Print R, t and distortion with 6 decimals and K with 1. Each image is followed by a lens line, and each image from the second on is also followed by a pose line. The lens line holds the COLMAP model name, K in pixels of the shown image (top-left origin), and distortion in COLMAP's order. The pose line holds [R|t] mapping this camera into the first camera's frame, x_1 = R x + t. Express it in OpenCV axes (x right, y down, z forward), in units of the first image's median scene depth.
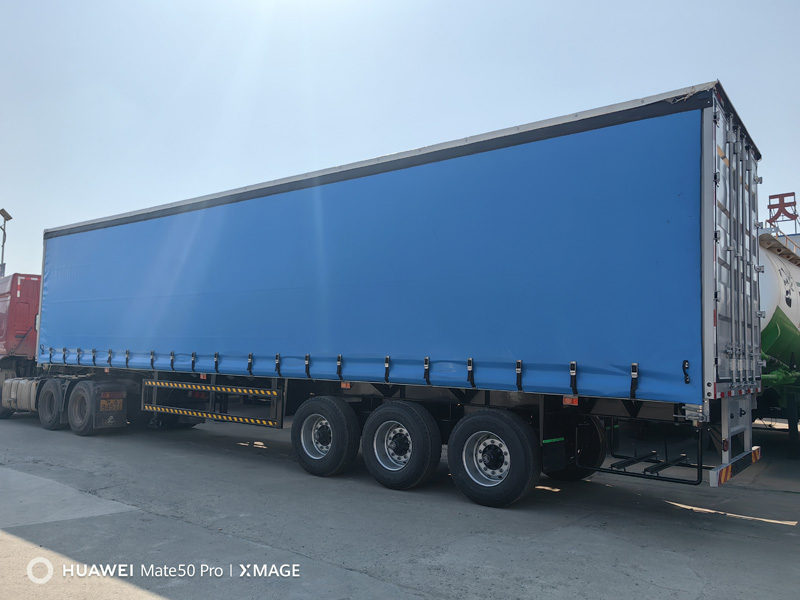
lens RADIAL K [[644.9, 0, 400.0], [0, 644.9, 300.0], [0, 0, 1]] dist [0.009852, -0.011944]
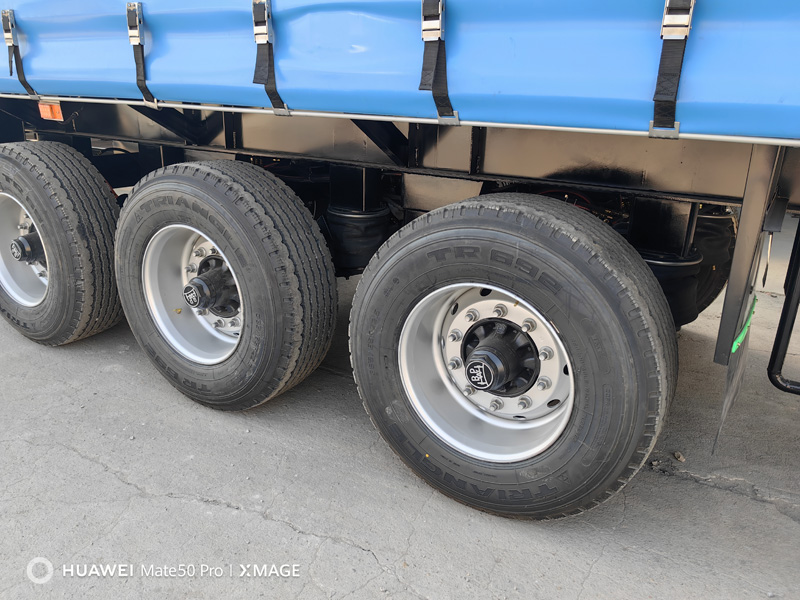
lens RADIAL K [[644.9, 0, 400.0], [0, 644.9, 300.0], [0, 0, 1]] dist [0.009852, -0.011944]
pose [[0.996103, -0.027511, 0.083801, 0.070983], [-0.008049, 0.917796, 0.396972, 0.096876], [-0.087833, -0.396099, 0.913997, 0.708659]]
